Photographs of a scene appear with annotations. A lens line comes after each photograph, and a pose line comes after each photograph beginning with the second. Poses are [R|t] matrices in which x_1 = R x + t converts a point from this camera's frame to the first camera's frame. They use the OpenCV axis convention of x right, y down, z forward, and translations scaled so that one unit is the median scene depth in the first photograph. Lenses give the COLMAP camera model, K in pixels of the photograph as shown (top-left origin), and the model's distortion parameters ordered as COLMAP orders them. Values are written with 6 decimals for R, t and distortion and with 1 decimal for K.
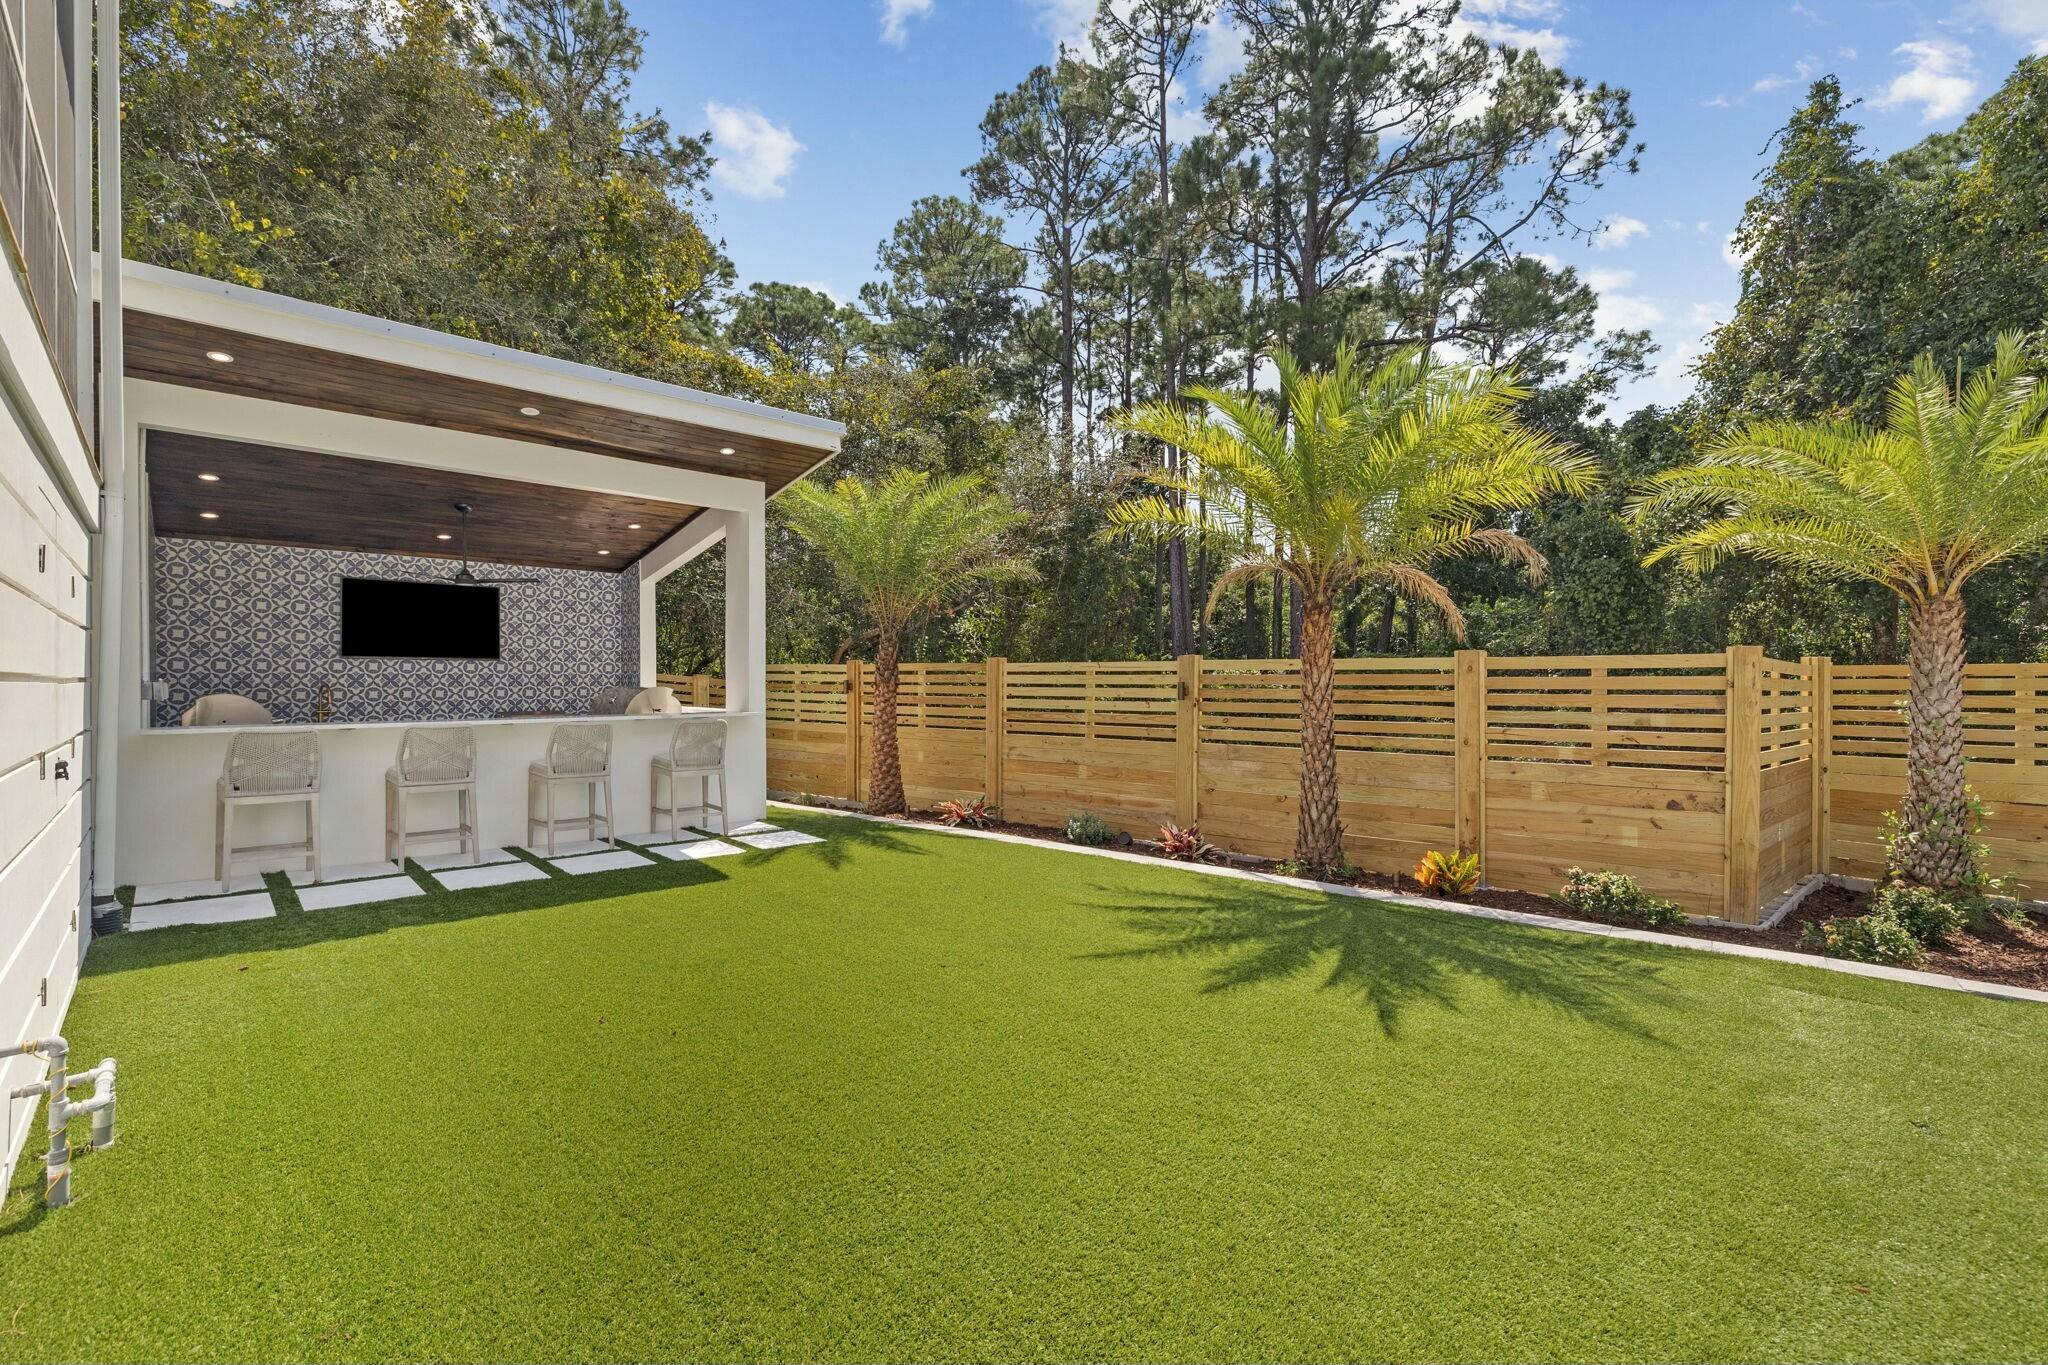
lens RADIAL K [[863.9, 0, 1023.6], [0, 863.9, 689.0], [0, 0, 1]] dist [0.003243, -0.001138]
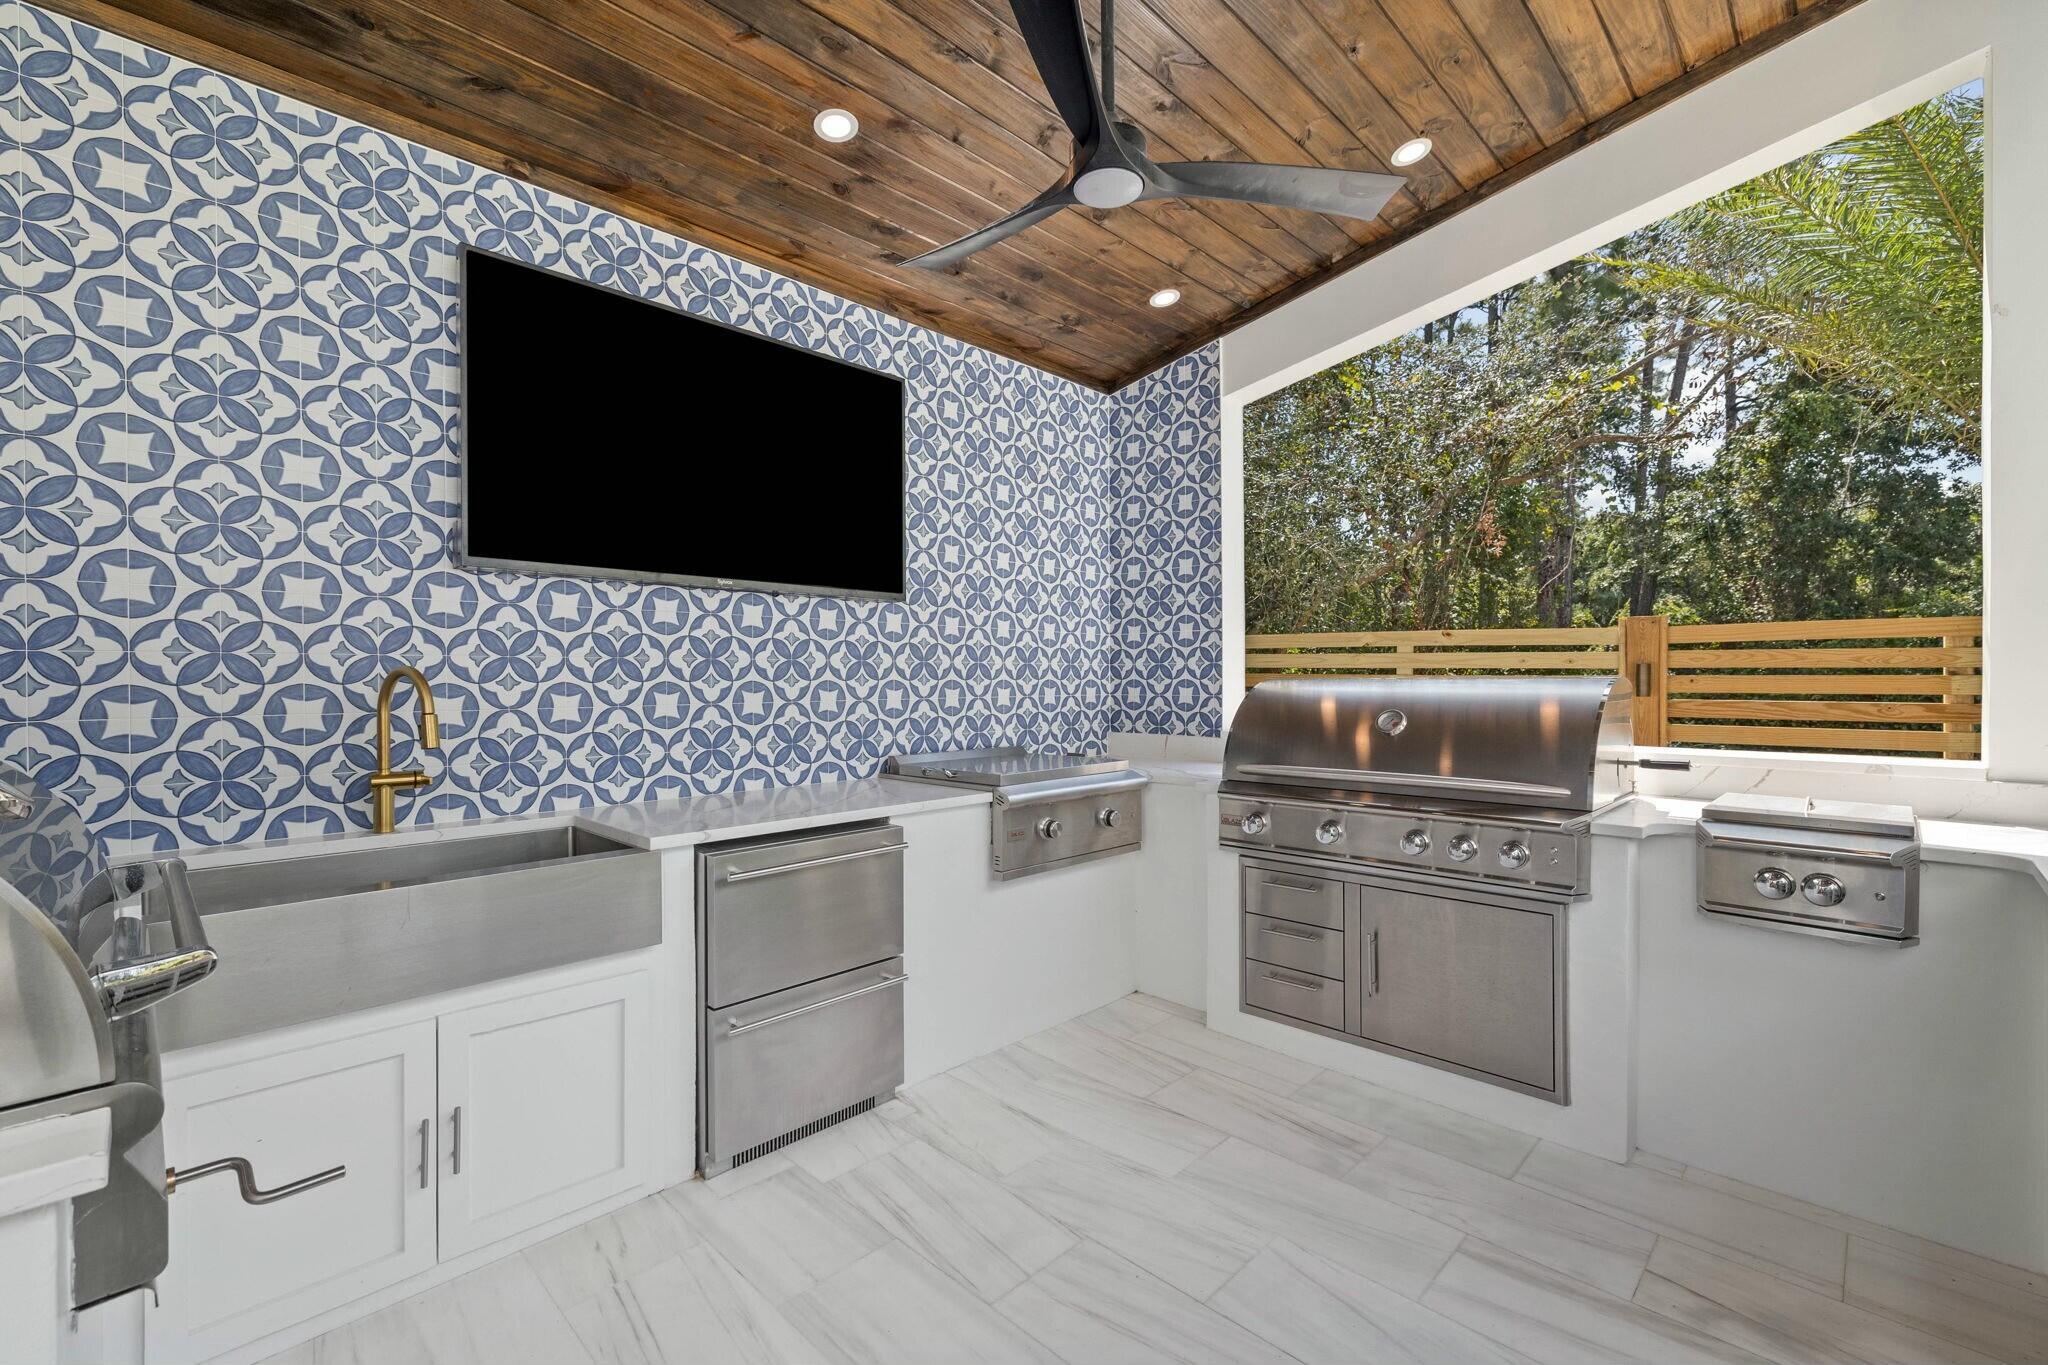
lens RADIAL K [[863.9, 0, 1023.7], [0, 863.9, 685.1], [0, 0, 1]] dist [0.003243, -0.001138]
pose [[0.998233, -0.001229, 0.059415, -0.396129], [0.001183, 0.999999, 0.000815, -0.000540], [-0.059416, -0.000744, 0.998233, 0.455875]]
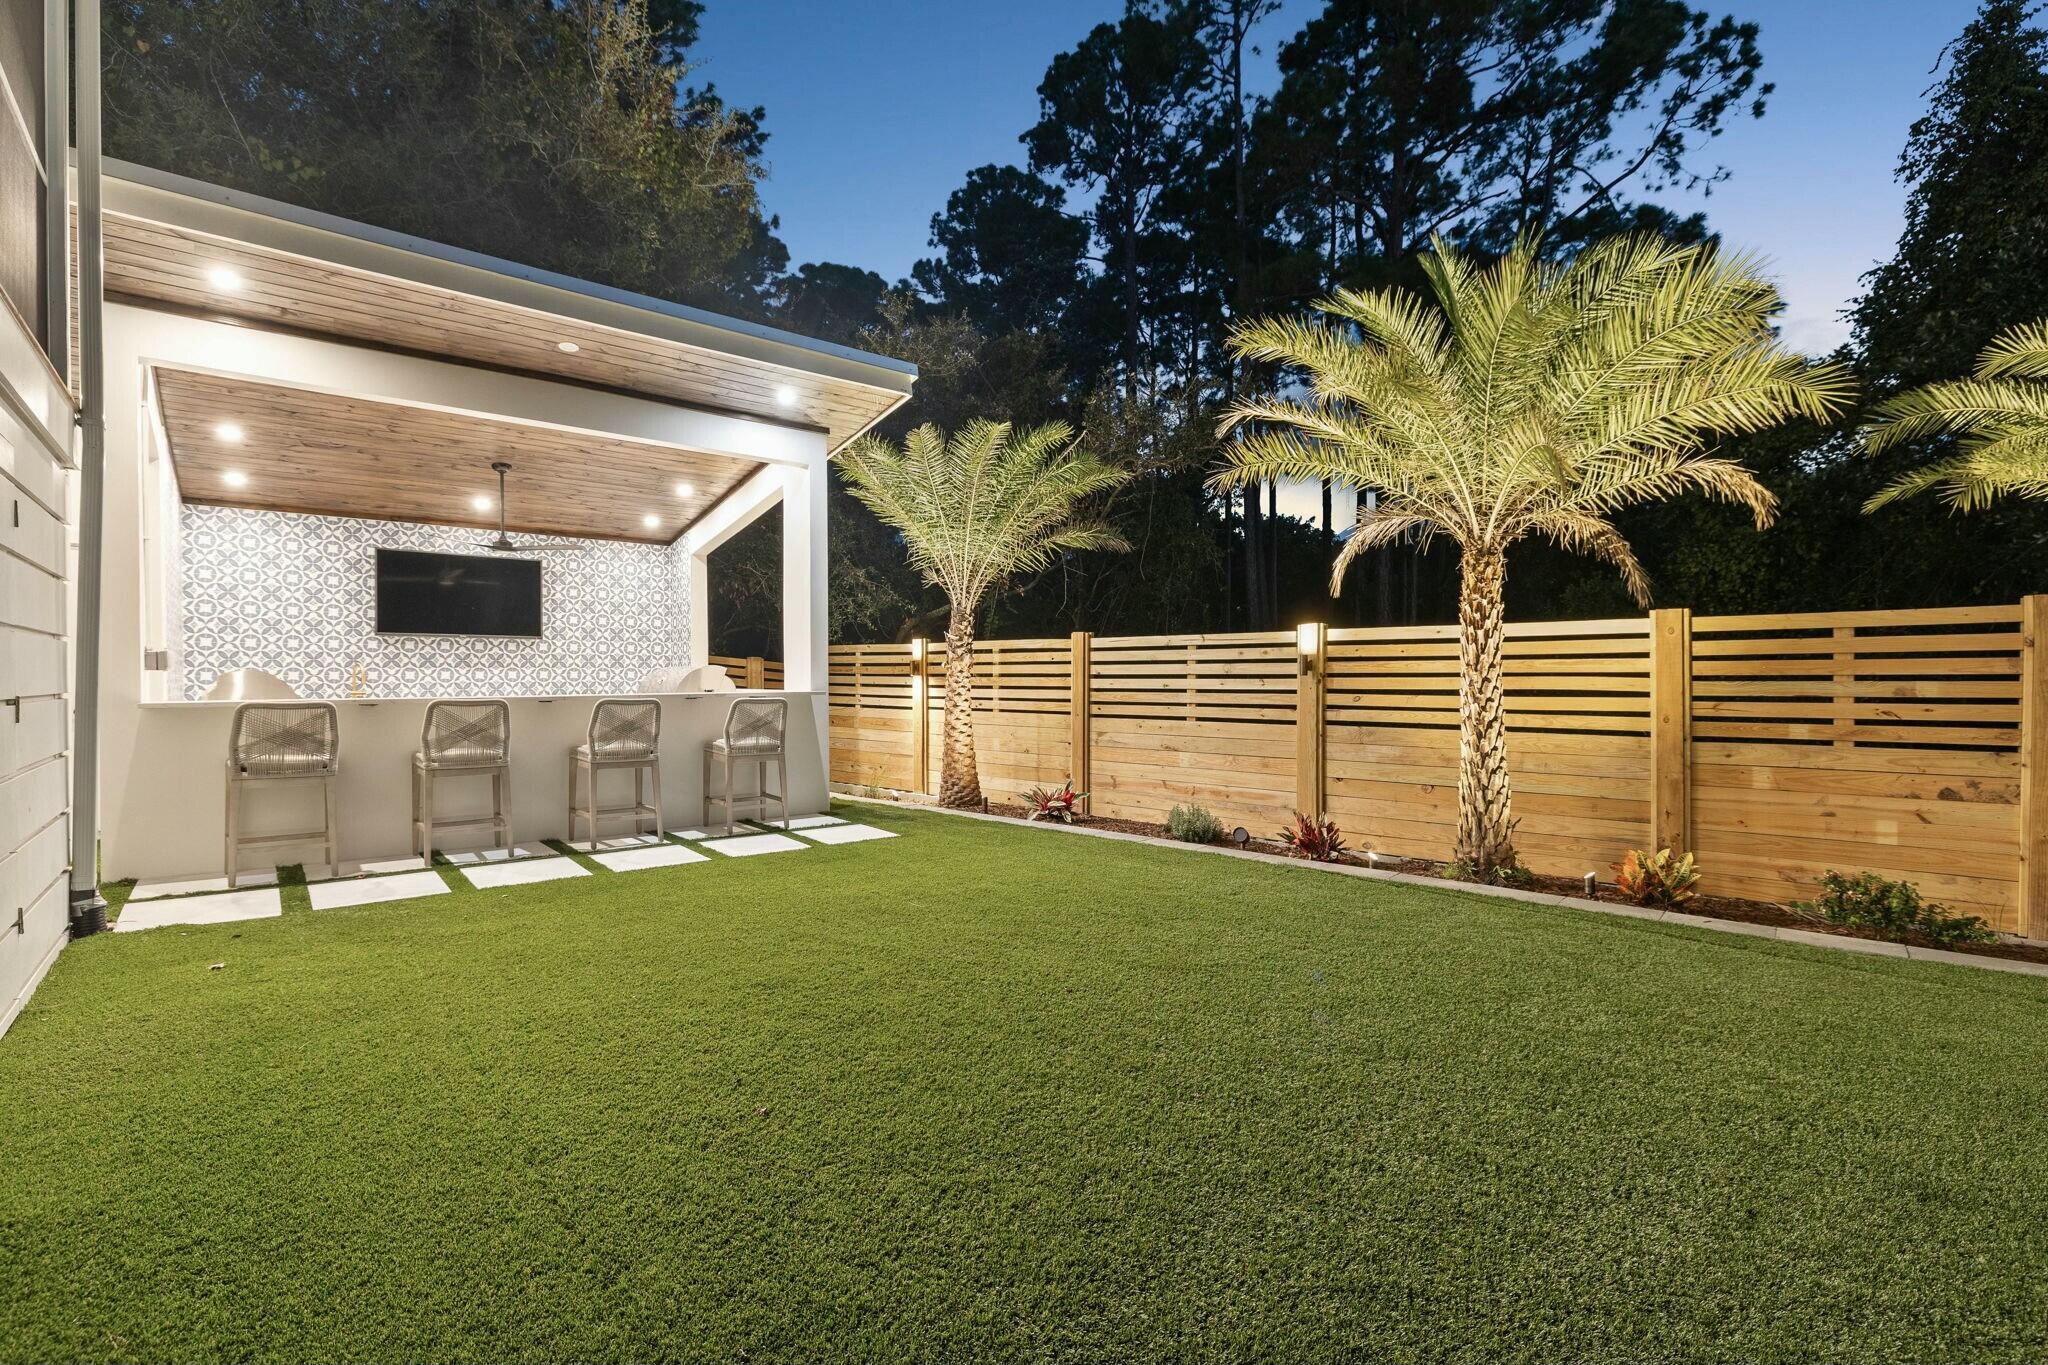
lens RADIAL K [[895.0, 0, 1038.7], [0, 895.0, 686.7], [0, 0, 1]] dist [-0.012890, 0.000526]
pose [[0.998935, -0.002262, -0.046088, -0.022597], [0.002430, 0.999991, 0.003593, 0.010864], [0.046080, -0.003701, 0.998931, 0.051087]]
